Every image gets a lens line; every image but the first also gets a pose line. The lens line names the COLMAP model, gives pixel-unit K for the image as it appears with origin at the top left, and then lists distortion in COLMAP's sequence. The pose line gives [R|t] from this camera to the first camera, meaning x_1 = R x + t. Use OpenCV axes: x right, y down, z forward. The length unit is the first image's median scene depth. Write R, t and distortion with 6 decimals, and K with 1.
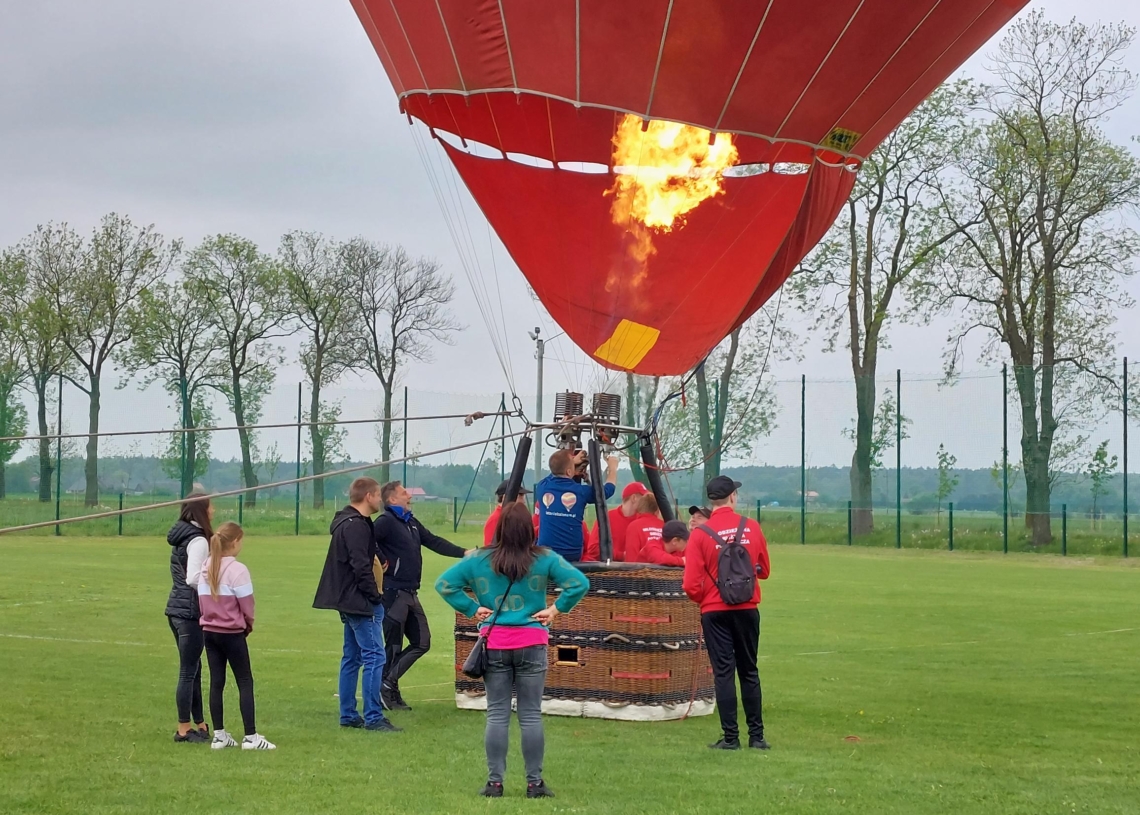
lens RADIAL K [[1236.5, 0, 542.3], [0, 1236.5, 403.0], [0, 0, 1]] dist [0.084115, -0.143610]
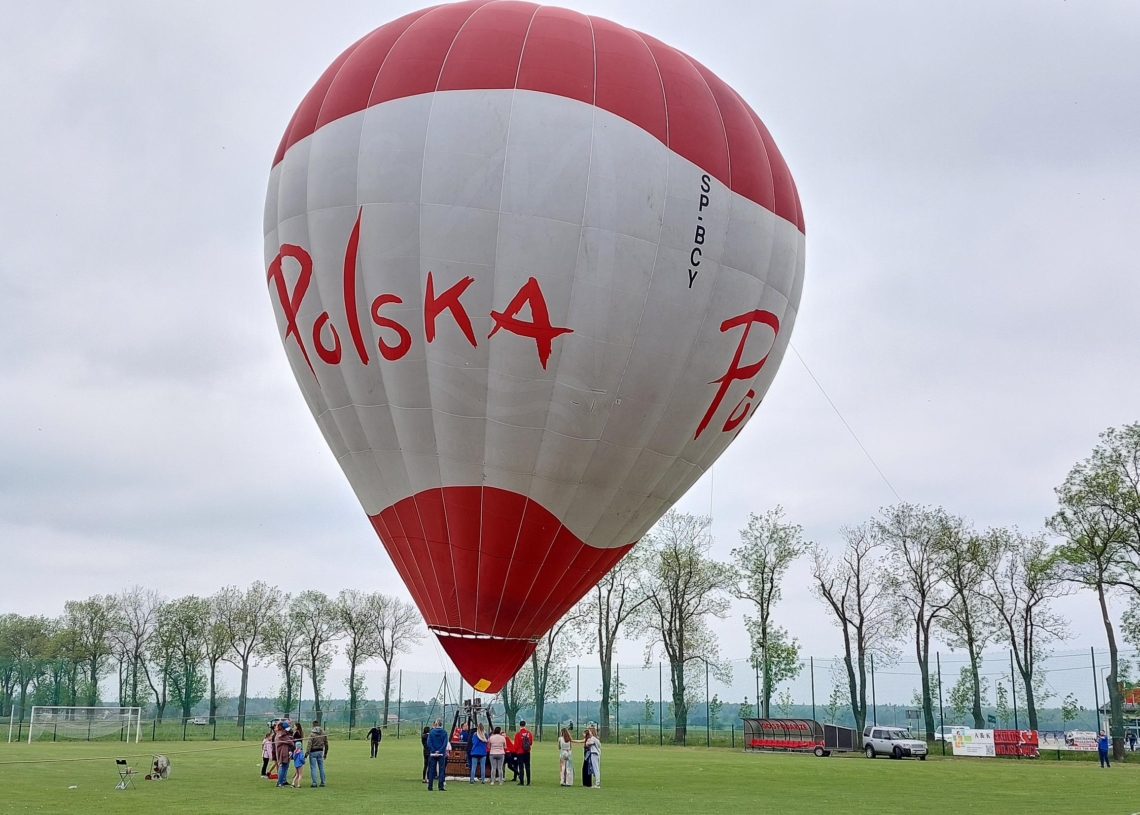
lens RADIAL K [[1236.5, 0, 542.3], [0, 1236.5, 403.0], [0, 0, 1]] dist [0.084115, -0.143610]
pose [[0.998602, 0.010357, 0.051828, 0.018880], [-0.001455, 0.985627, -0.168930, -0.095485], [-0.052833, 0.168619, 0.984264, -1.123434]]
